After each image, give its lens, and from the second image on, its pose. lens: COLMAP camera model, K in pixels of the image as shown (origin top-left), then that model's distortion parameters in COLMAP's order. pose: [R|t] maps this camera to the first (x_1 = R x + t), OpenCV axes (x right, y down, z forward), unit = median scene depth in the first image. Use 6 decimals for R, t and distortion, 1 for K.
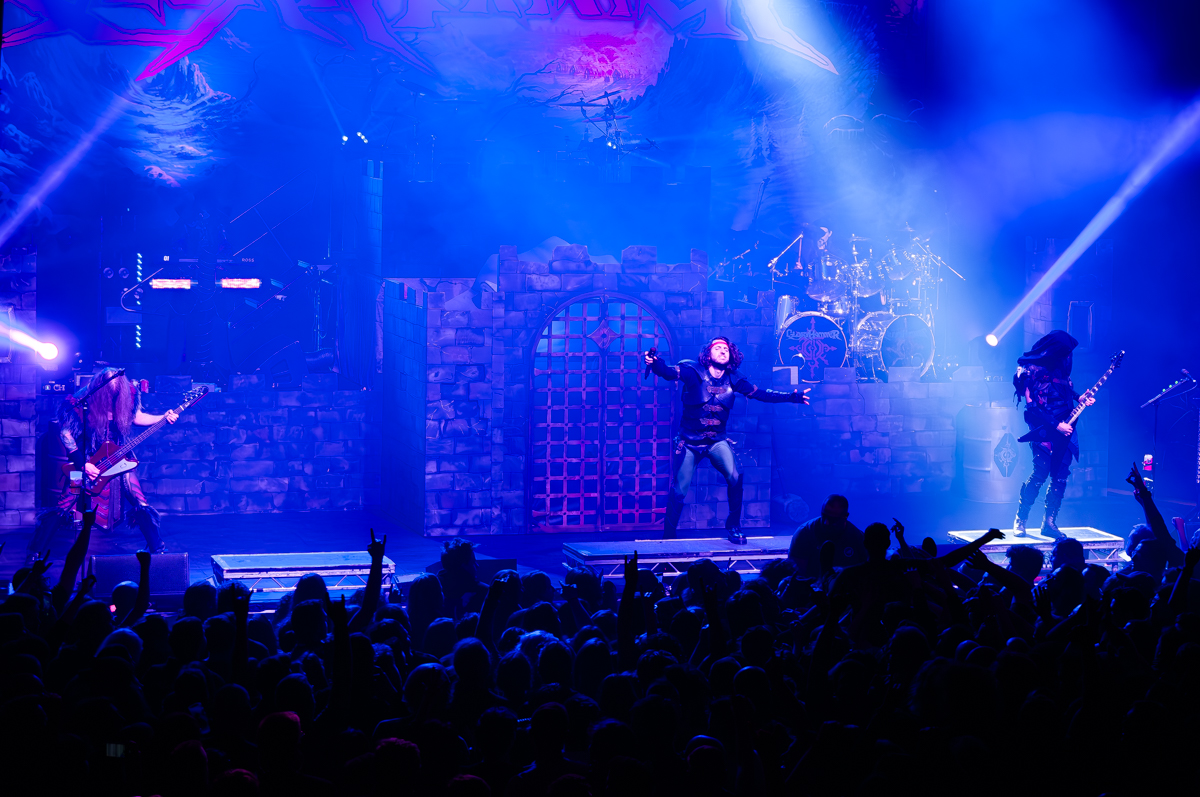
lens RADIAL K [[2761.3, 0, 600.0], [0, 2761.3, 398.5], [0, 0, 1]] dist [-0.022159, 0.052437]
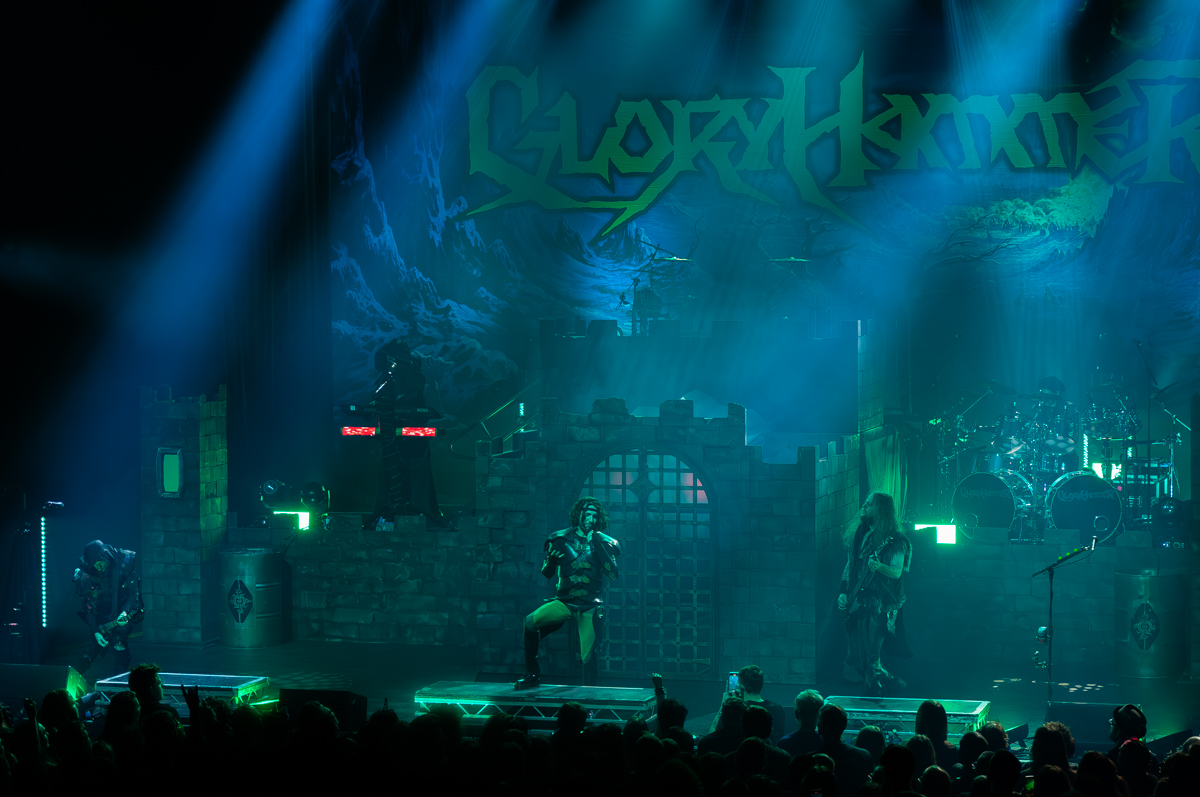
lens RADIAL K [[2729.2, 0, 600.0], [0, 2729.2, 398.5], [0, 0, 1]] dist [-0.027210, -0.157956]
pose [[0.855810, 0.006462, -0.517250, 0.507326], [-0.035427, 0.998306, -0.046144, -0.008048], [0.516076, 0.057815, 0.854590, 0.122727]]
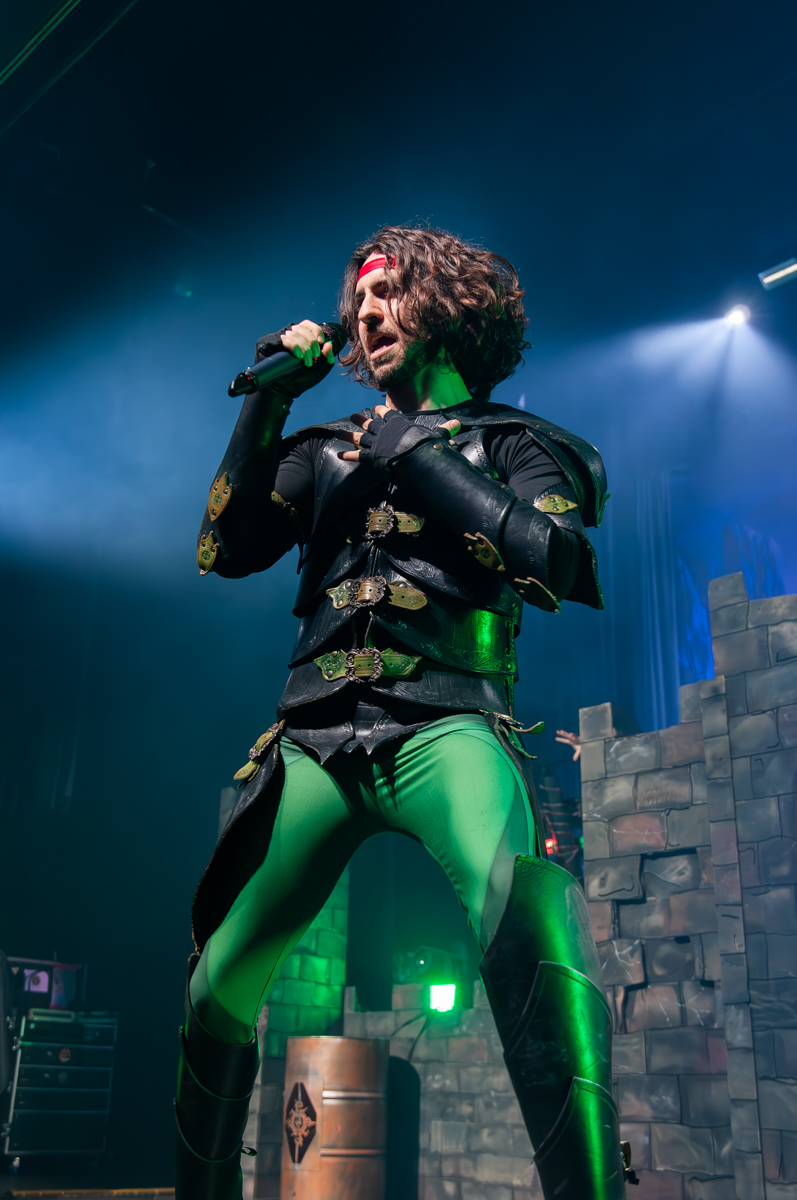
lens RADIAL K [[1236.6, 0, 398.5], [0, 1236.6, 600.0], [0, 0, 1]] dist [-0.003507, 0.008923]
pose [[0.509810, -0.316729, -0.799860, 0.097288], [-0.107588, 0.898987, -0.424555, 0.038308], [0.853533, 0.302497, 0.424236, 0.851698]]
